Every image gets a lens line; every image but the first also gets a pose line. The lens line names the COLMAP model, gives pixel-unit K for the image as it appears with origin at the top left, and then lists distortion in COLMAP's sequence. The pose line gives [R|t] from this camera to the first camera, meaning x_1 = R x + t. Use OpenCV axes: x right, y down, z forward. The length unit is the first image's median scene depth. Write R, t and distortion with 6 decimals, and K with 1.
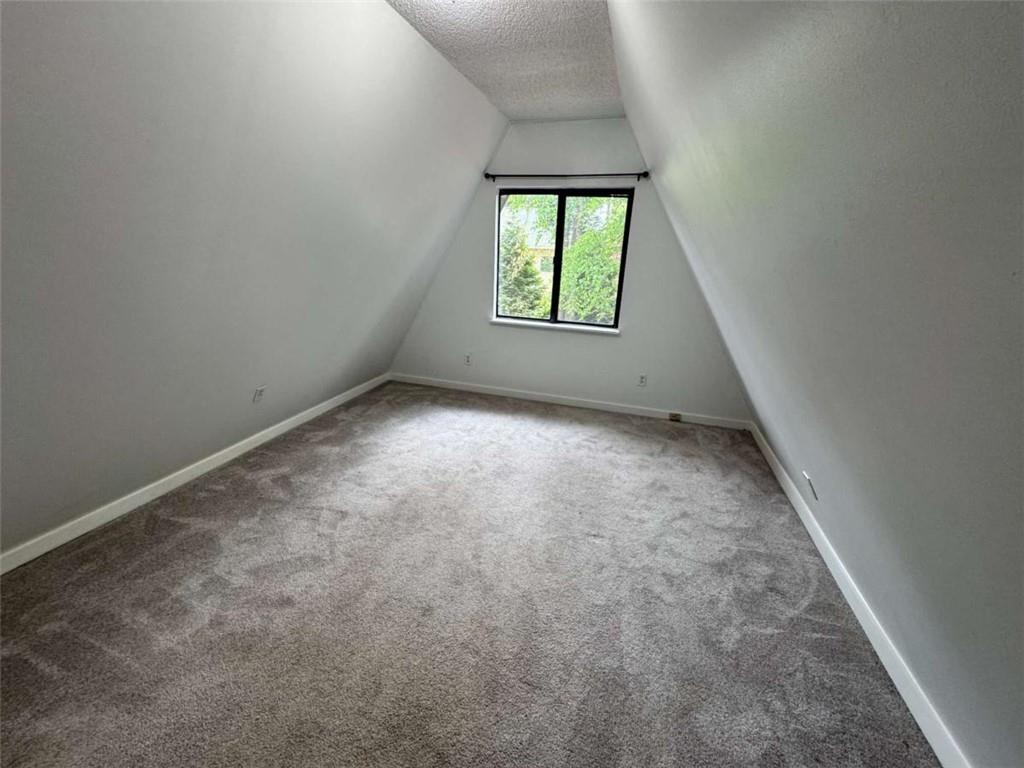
lens RADIAL K [[408.2, 0, 512.5], [0, 408.2, 386.5], [0, 0, 1]] dist [-0.000884, 0.000309]
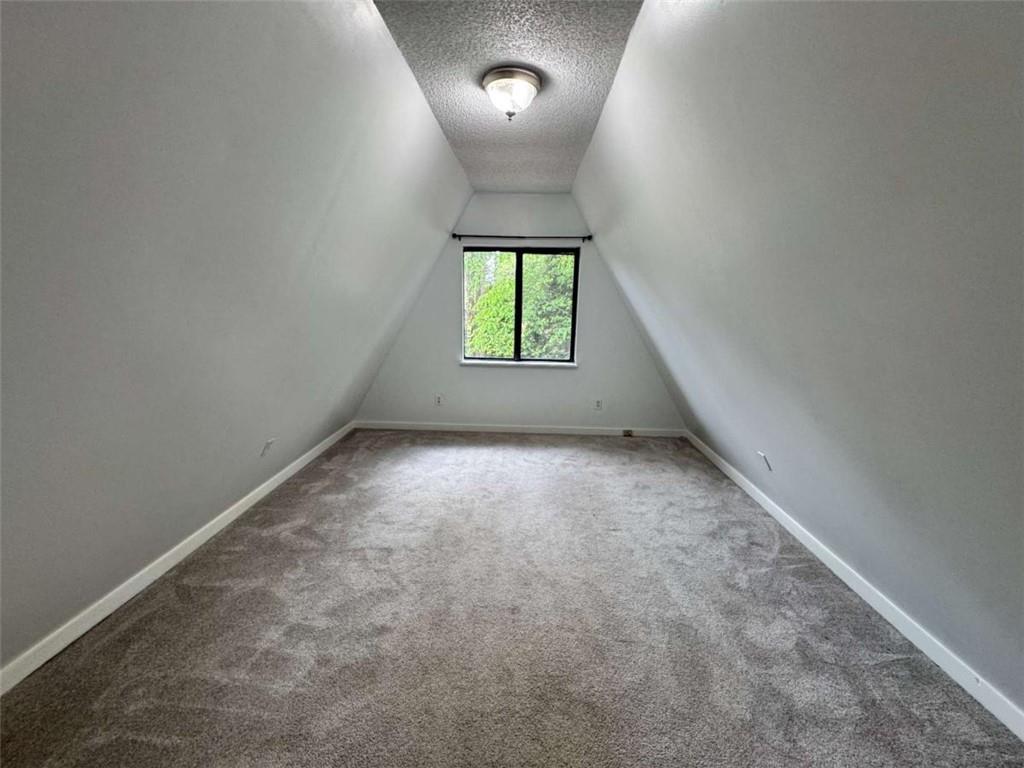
lens RADIAL K [[408.2, 0, 509.5], [0, 408.2, 389.6], [0, 0, 1]] dist [-0.000884, 0.000309]
pose [[0.965995, -0.076415, 0.247011, -0.312955], [0.100433, 0.991209, -0.086129, 0.025803], [-0.238258, 0.108009, 0.965177, -0.111459]]
